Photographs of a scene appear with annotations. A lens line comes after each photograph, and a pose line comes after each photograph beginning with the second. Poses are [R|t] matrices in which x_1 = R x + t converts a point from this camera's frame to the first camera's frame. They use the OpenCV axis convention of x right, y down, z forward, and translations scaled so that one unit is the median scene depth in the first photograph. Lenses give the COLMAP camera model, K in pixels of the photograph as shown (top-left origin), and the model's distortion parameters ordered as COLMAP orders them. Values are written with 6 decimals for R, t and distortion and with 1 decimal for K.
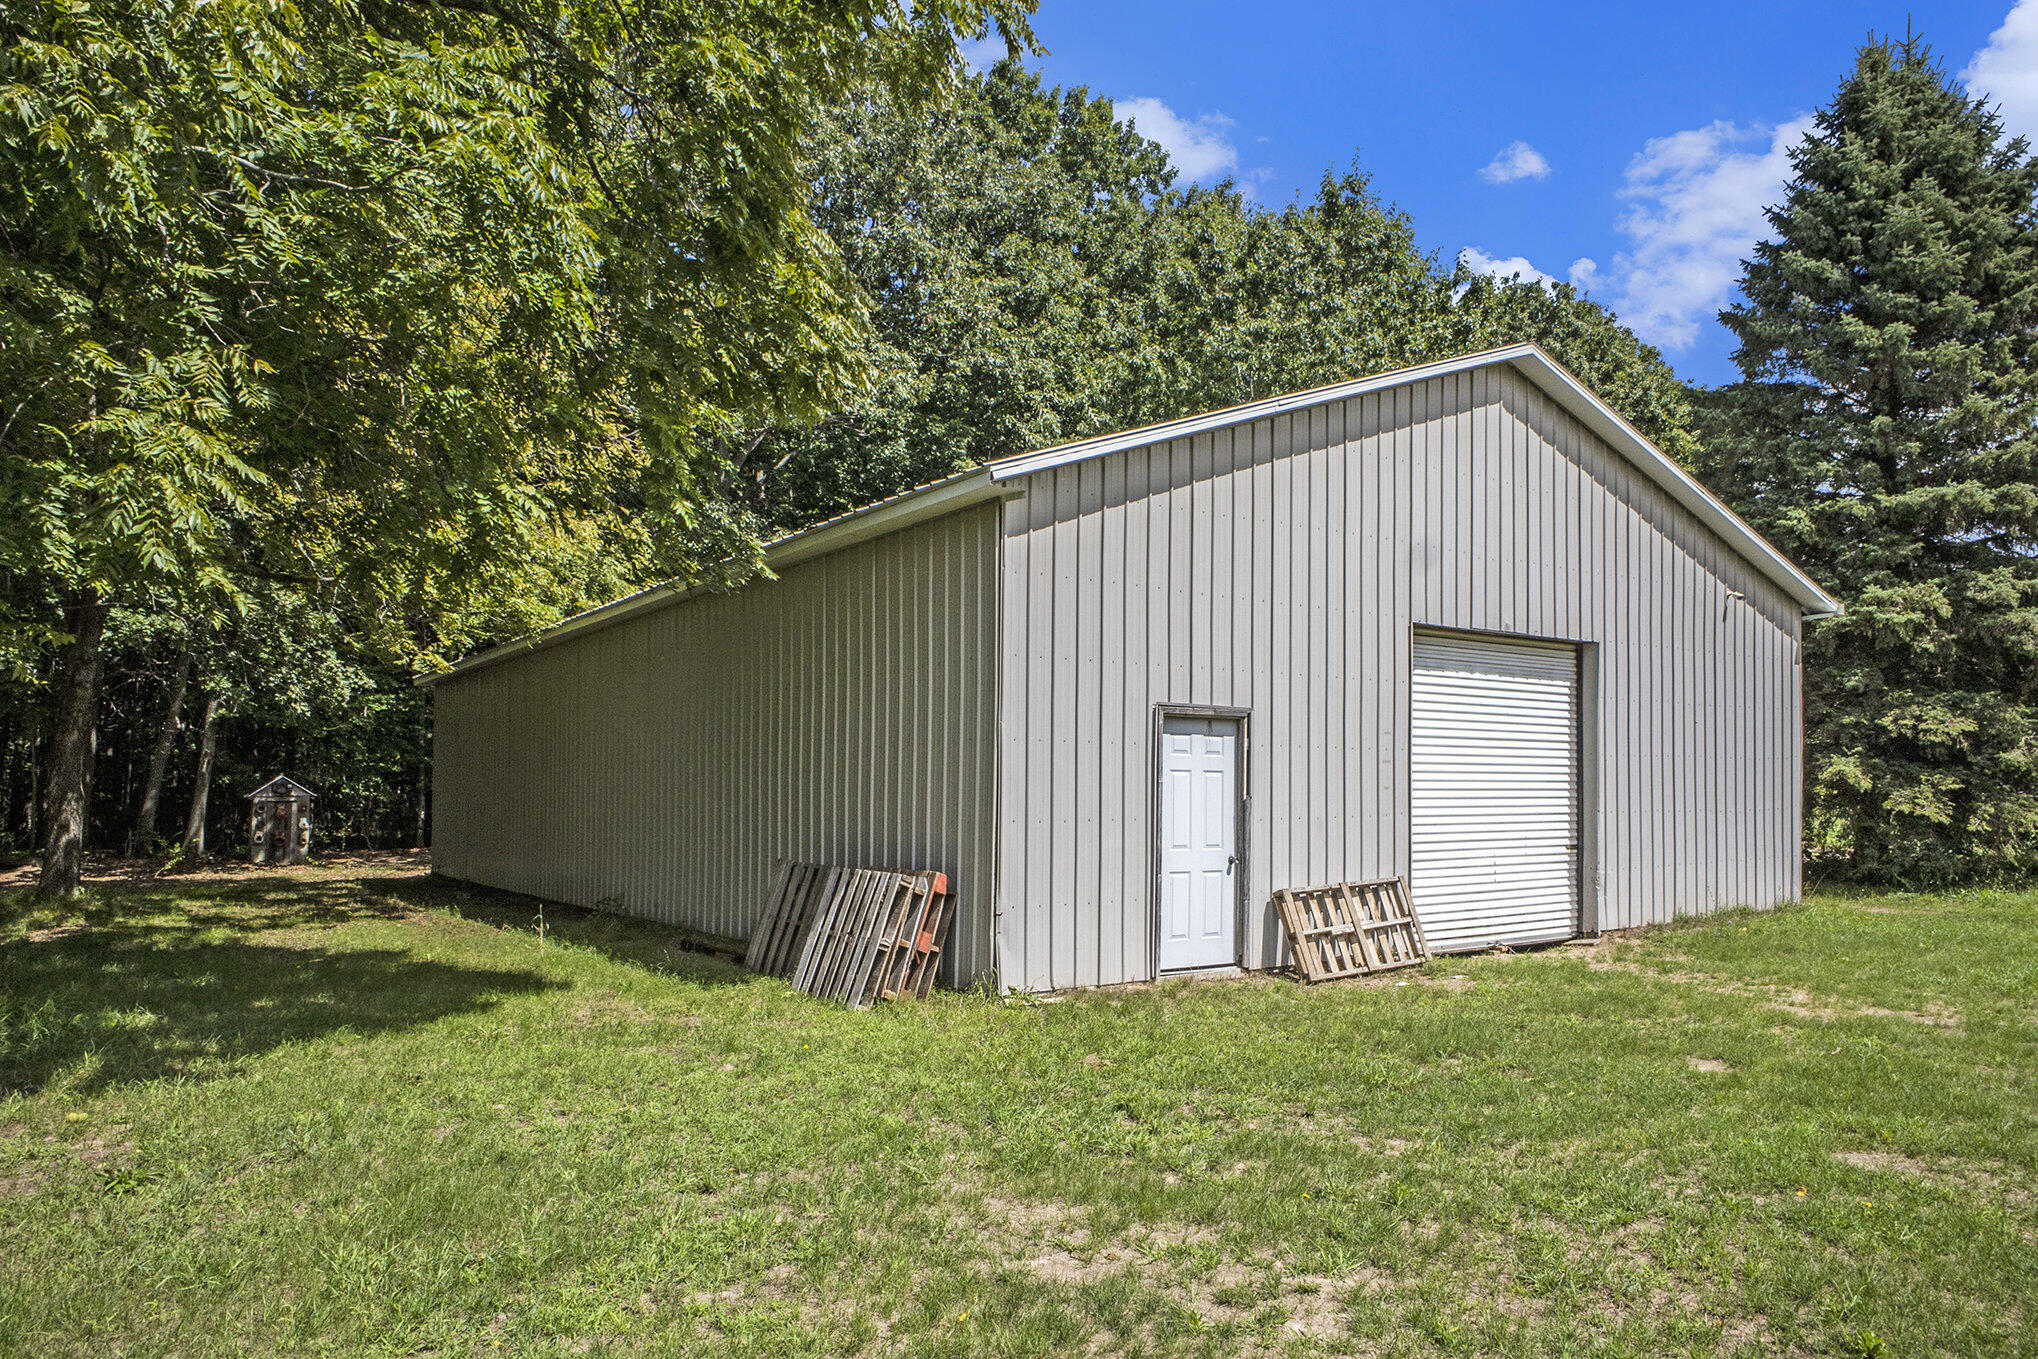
lens RADIAL K [[1376.2, 0, 1018.6], [0, 1376.2, 678.2], [0, 0, 1]] dist [-0.008470, 0.003850]
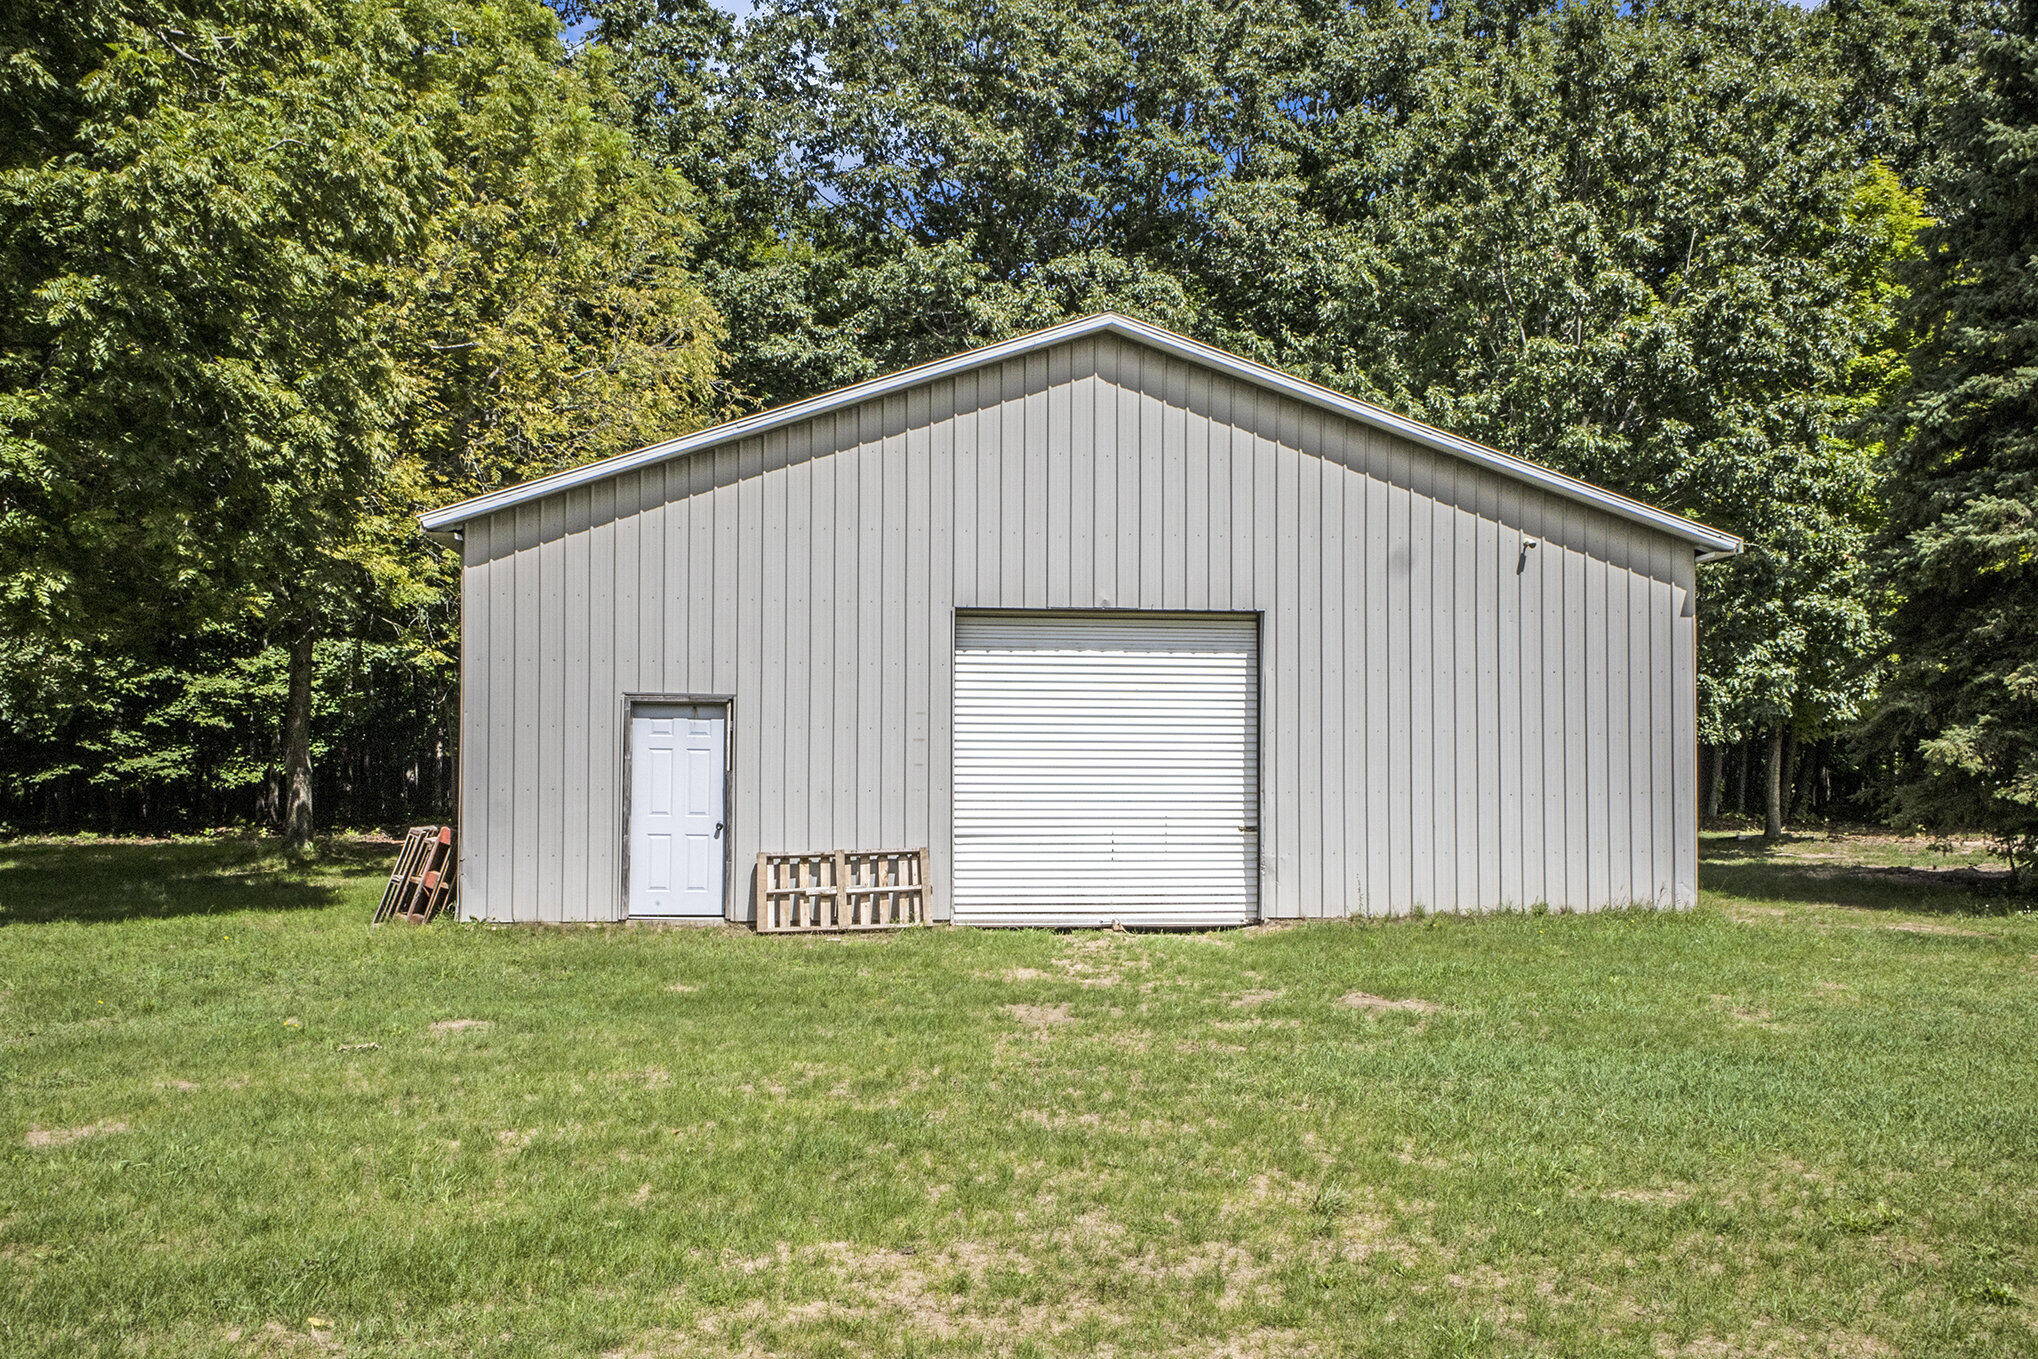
lens RADIAL K [[1760.9, 0, 1019.2], [0, 1760.9, 684.8], [0, 0, 1]] dist [0.004957, 0.000698]
pose [[0.880555, -0.018216, -0.473594, 0.961546], [0.033212, 0.999176, 0.023320, -0.010949], [0.472779, -0.036264, 0.880435, -0.157038]]
